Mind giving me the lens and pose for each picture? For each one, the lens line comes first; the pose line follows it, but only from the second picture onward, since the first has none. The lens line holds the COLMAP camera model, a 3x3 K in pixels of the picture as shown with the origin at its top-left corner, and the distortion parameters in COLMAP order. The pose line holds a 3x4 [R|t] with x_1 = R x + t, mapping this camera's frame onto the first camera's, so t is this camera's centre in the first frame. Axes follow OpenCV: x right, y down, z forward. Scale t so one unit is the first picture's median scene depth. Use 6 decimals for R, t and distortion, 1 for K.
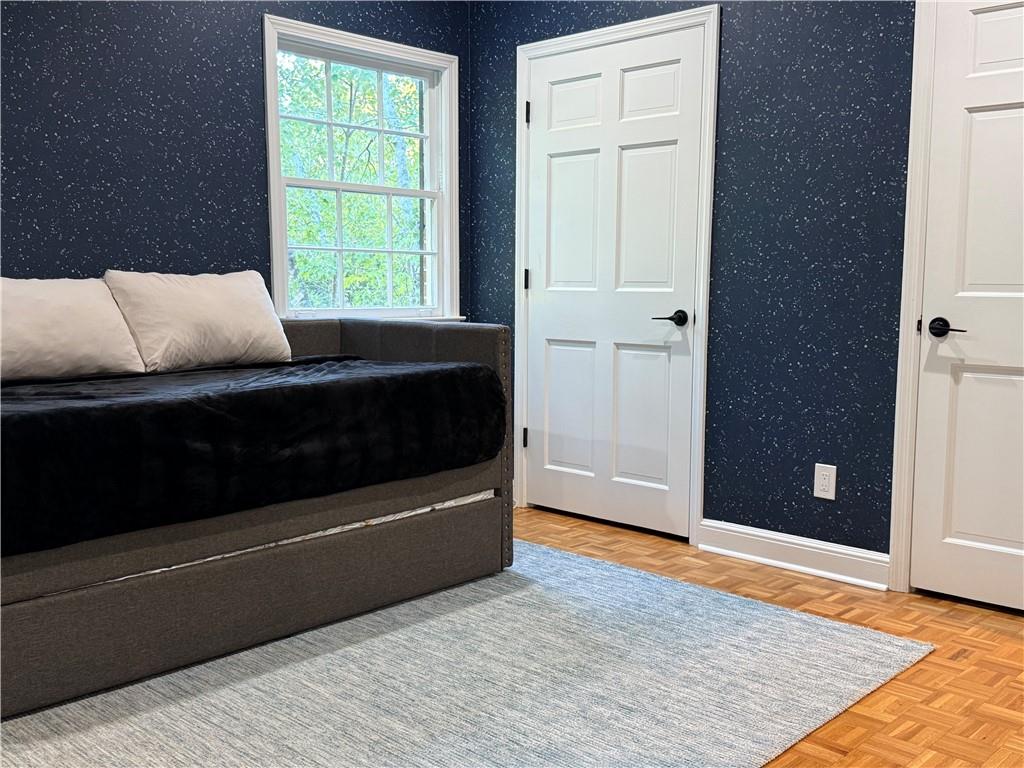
lens RADIAL K [[1006.4, 0, 508.2], [0, 1006.4, 388.1], [0, 0, 1]] dist [0.189697, -0.400442]
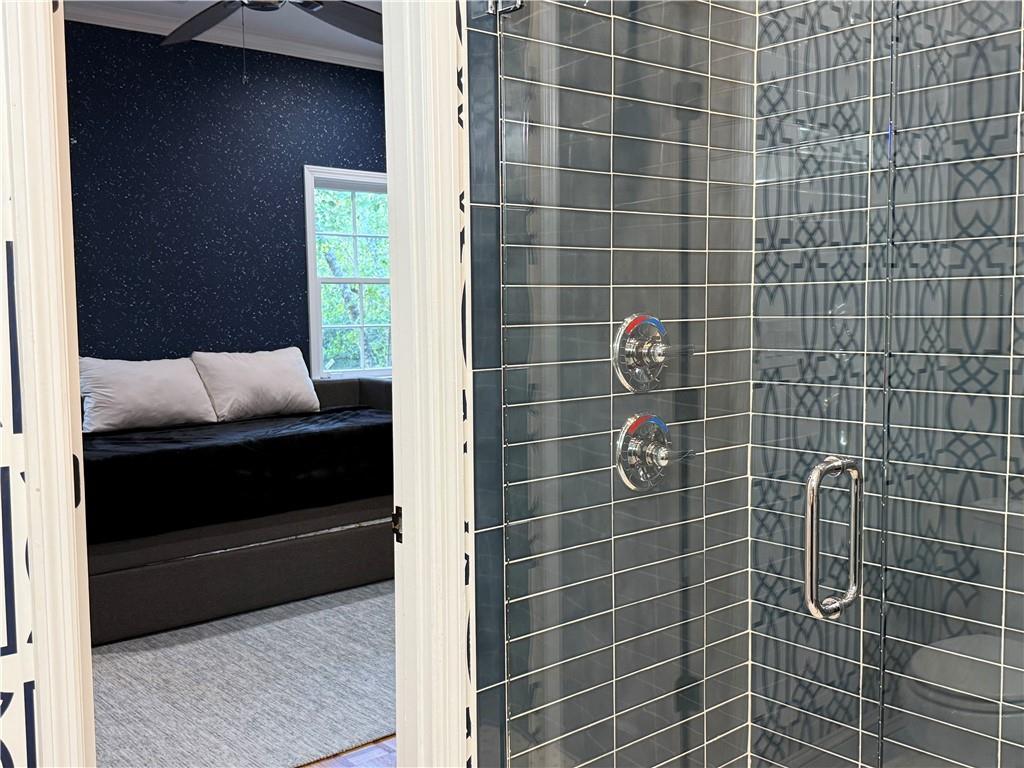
lens RADIAL K [[1006.4, 0, 508.2], [0, 1006.4, 388.1], [0, 0, 1]] dist [0.189697, -0.400442]
pose [[0.995352, -0.004373, -0.096205, 0.215848], [0.002341, 0.999772, -0.021225, -0.033493], [0.096276, 0.020901, 0.995135, -0.445984]]
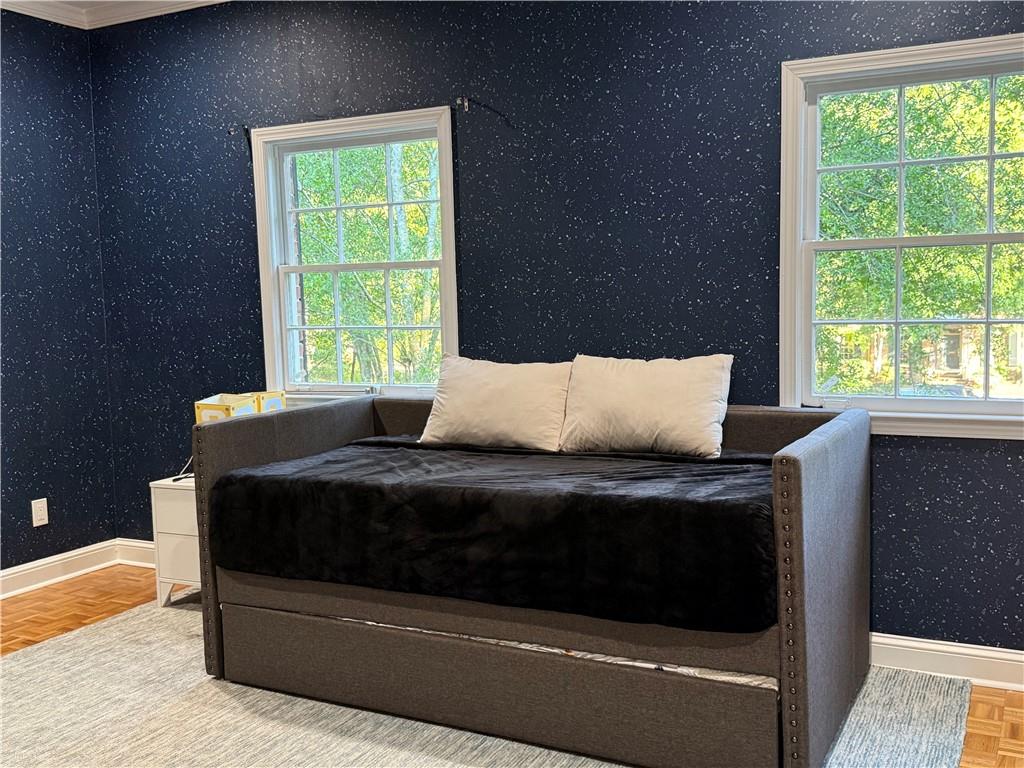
lens RADIAL K [[1006.4, 0, 508.2], [0, 1006.4, 388.1], [0, 0, 1]] dist [0.189697, -0.400442]
pose [[0.278605, 0.080249, -0.957047, 0.691071], [-0.077597, 0.995126, 0.060853, -0.151714], [0.957266, 0.057310, 0.283474, 0.673151]]
